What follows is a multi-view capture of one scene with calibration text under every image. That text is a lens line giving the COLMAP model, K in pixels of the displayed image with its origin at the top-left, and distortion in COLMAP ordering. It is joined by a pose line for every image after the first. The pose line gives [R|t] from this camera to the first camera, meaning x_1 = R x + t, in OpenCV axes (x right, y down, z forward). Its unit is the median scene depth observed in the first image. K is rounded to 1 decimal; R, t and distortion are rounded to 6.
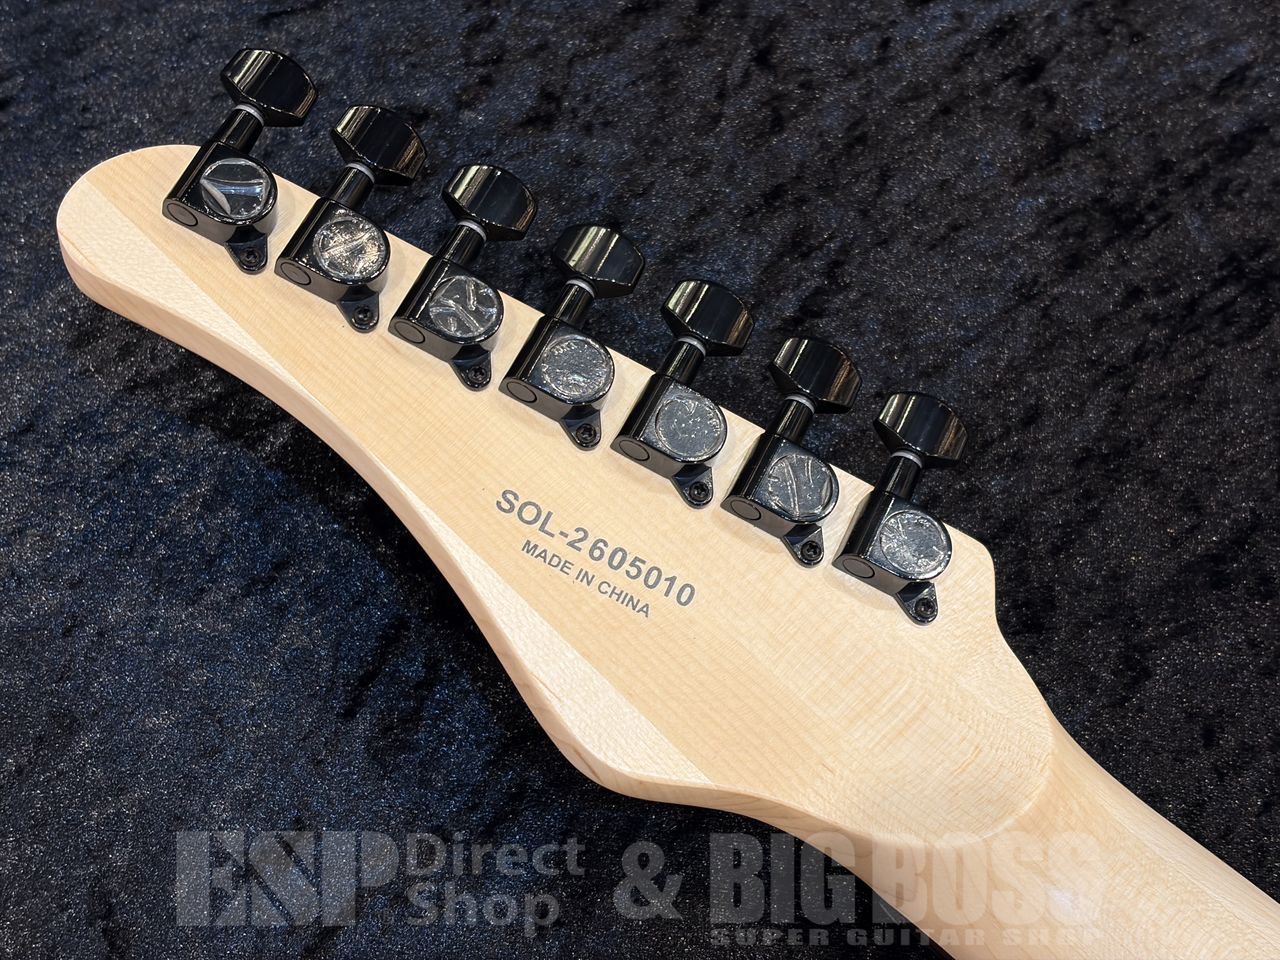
lens RADIAL K [[1944.2, 0, 640.0], [0, 1944.2, 480.0], [0, 0, 1]] dist [0.254260, -1.058175]
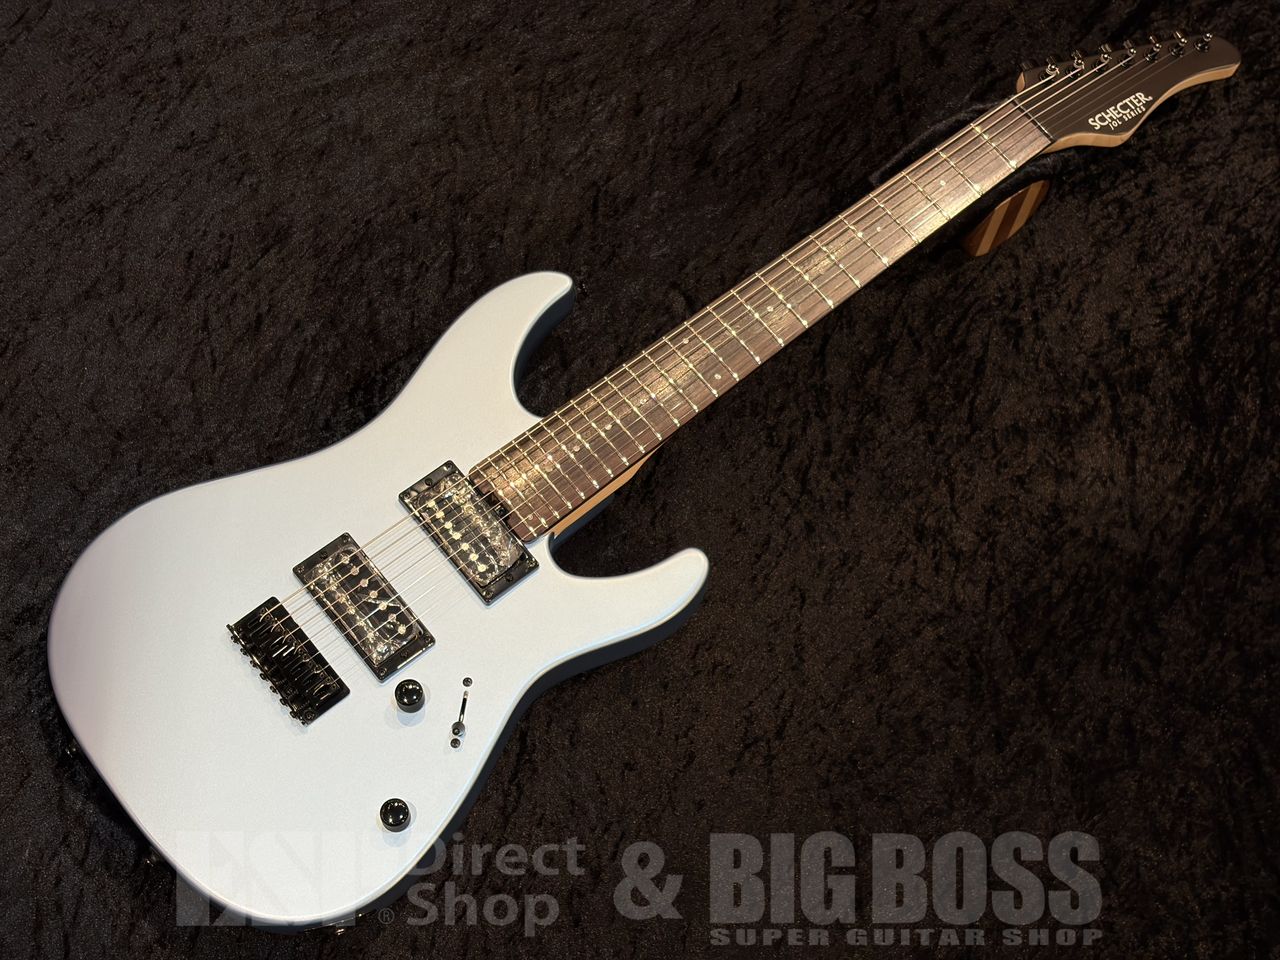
lens RADIAL K [[1908.9, 0, 640.0], [0, 1908.9, 480.0], [0, 0, 1]] dist [0.250986, -0.974410]
pose [[0.960717, -0.203187, 0.189042, 0.540545], [0.195828, 0.978979, 0.057026, 0.380155], [-0.196655, -0.017766, 0.980312, -2.705058]]
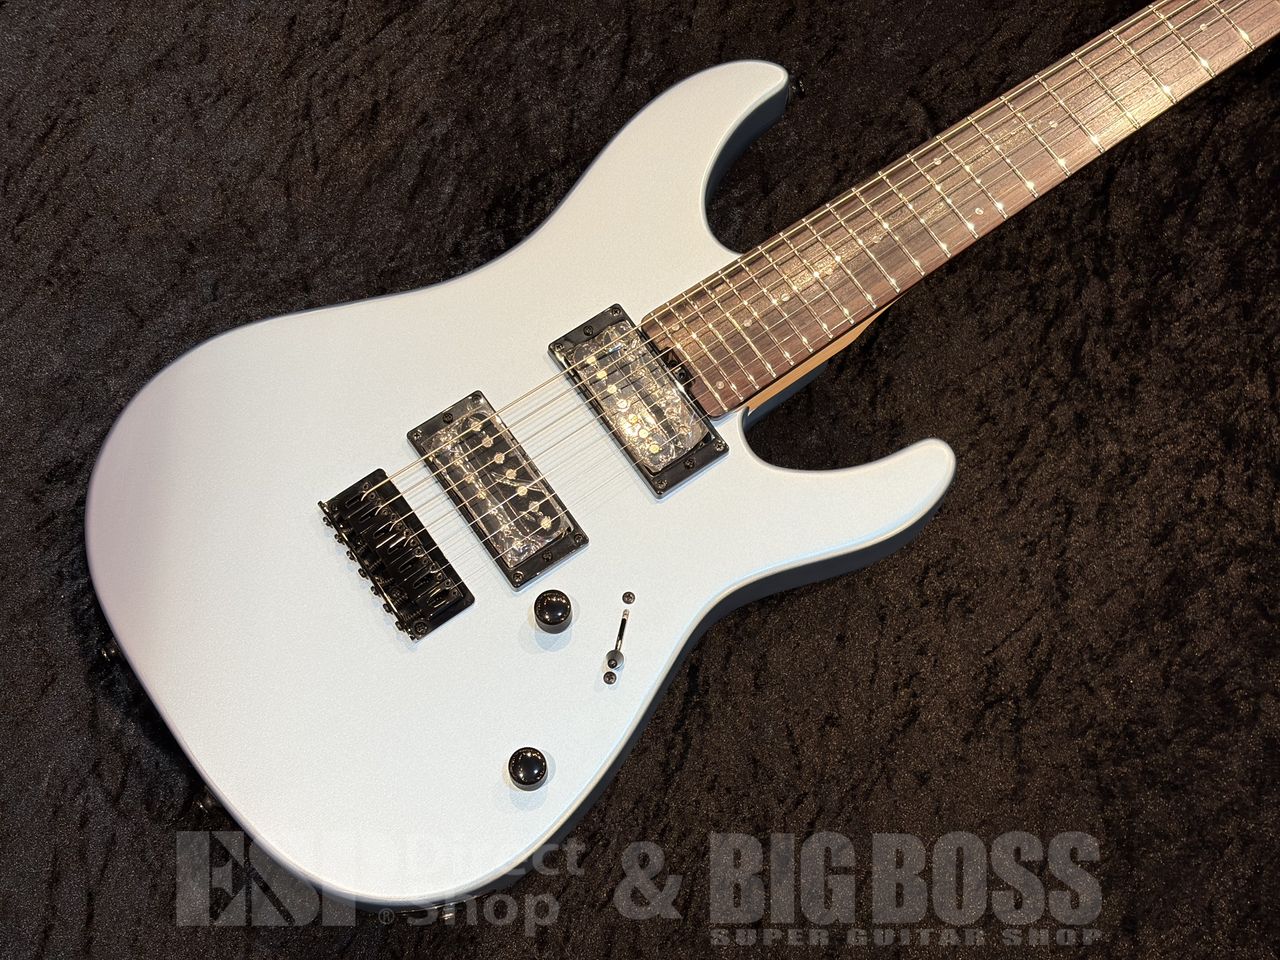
lens RADIAL K [[1944.2, 0, 640.0], [0, 1944.2, 480.0], [0, 0, 1]] dist [0.254260, -1.058175]
pose [[0.978934, -0.154503, 0.133481, 0.510382], [0.140400, 0.984039, 0.109336, 0.423954], [-0.148244, -0.088292, 0.985002, -1.925988]]
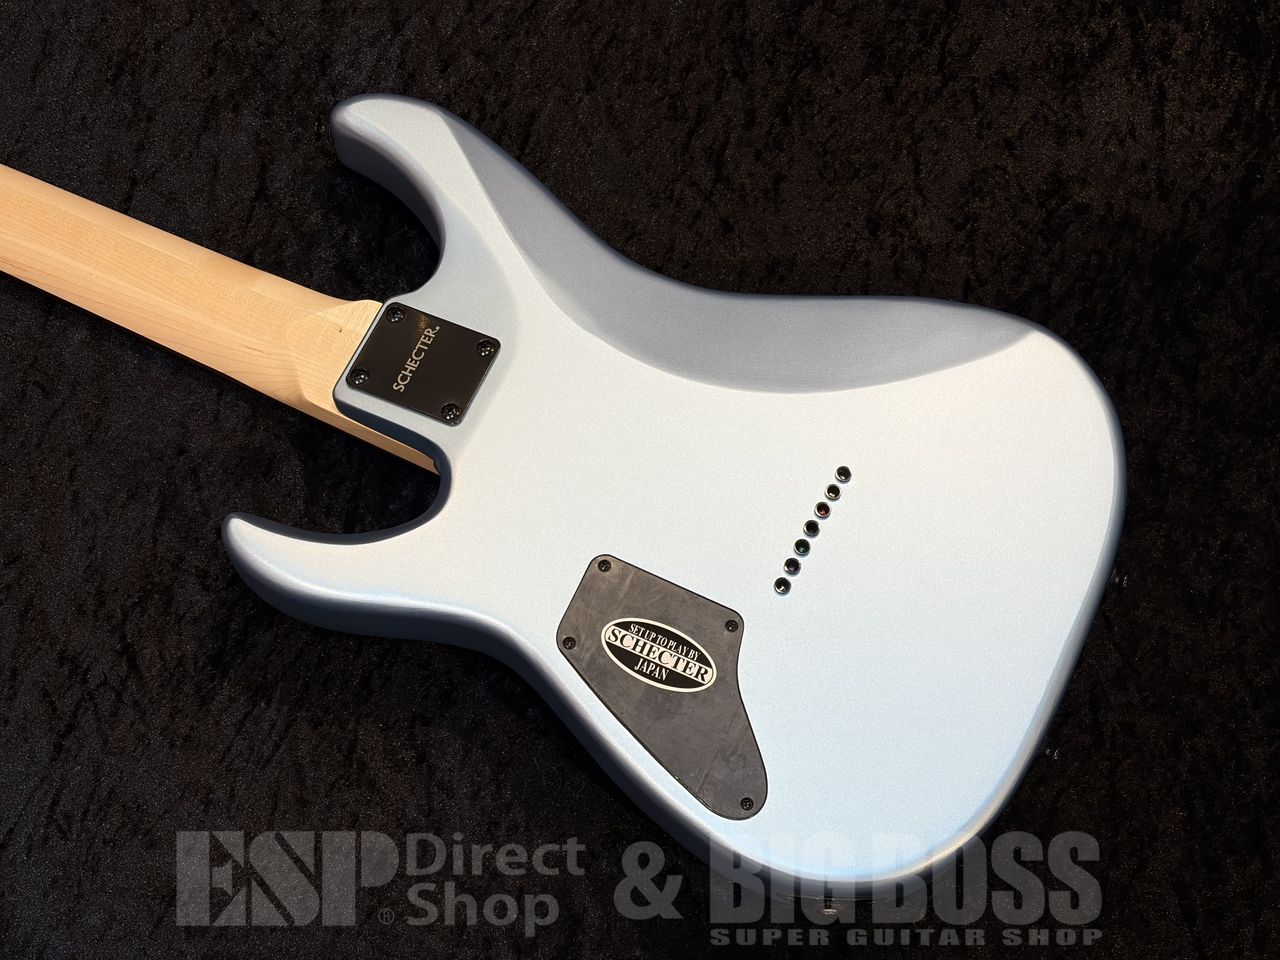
lens RADIAL K [[1944.2, 0, 640.0], [0, 1944.2, 480.0], [0, 0, 1]] dist [0.254260, -1.058175]
pose [[0.954871, -0.274443, 0.113592, 0.970500], [0.254328, 0.953009, 0.164594, 0.587182], [-0.153426, -0.128277, 0.979799, -1.989099]]
